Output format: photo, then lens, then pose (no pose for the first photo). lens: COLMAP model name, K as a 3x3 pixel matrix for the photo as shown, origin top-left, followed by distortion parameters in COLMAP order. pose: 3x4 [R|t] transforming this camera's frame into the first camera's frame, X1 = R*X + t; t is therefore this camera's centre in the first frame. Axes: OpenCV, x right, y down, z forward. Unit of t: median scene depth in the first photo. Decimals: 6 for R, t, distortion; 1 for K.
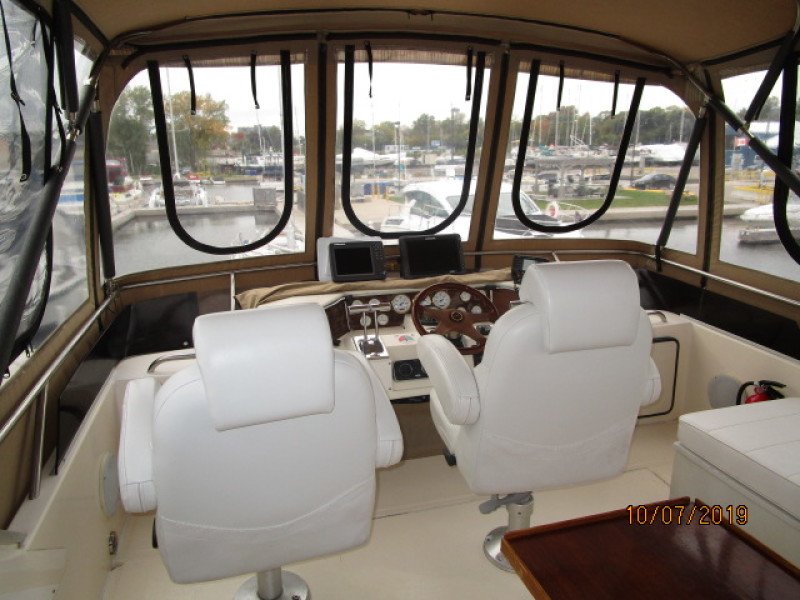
lens RADIAL K [[574.2, 0, 398.8], [0, 574.2, 299.3], [0, 0, 1]] dist [-0.022288, 0.004551]
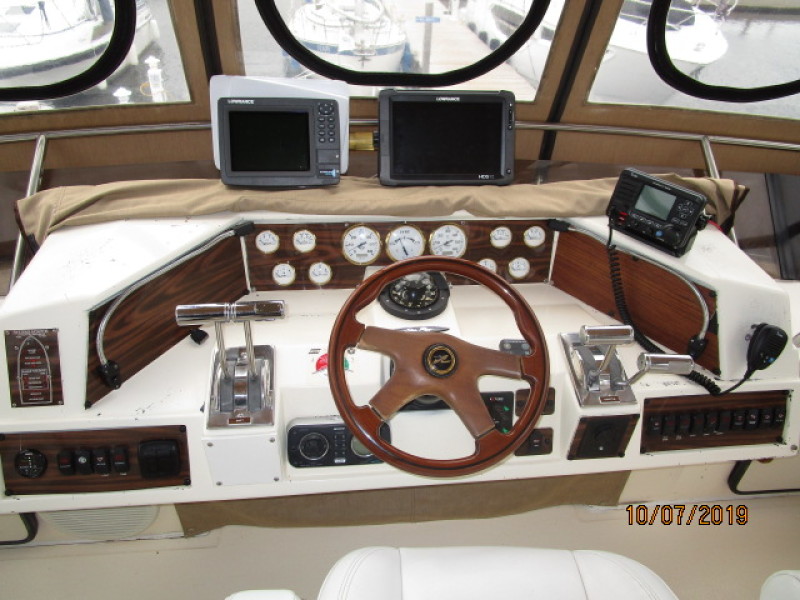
lens RADIAL K [[574.2, 0, 398.8], [0, 574.2, 299.3], [0, 0, 1]] dist [-0.022288, 0.004551]
pose [[0.986092, 0.136708, -0.094520, 0.084601], [-0.092469, 0.923829, 0.371470, -0.127674], [0.138103, -0.357563, 0.923621, 0.526869]]
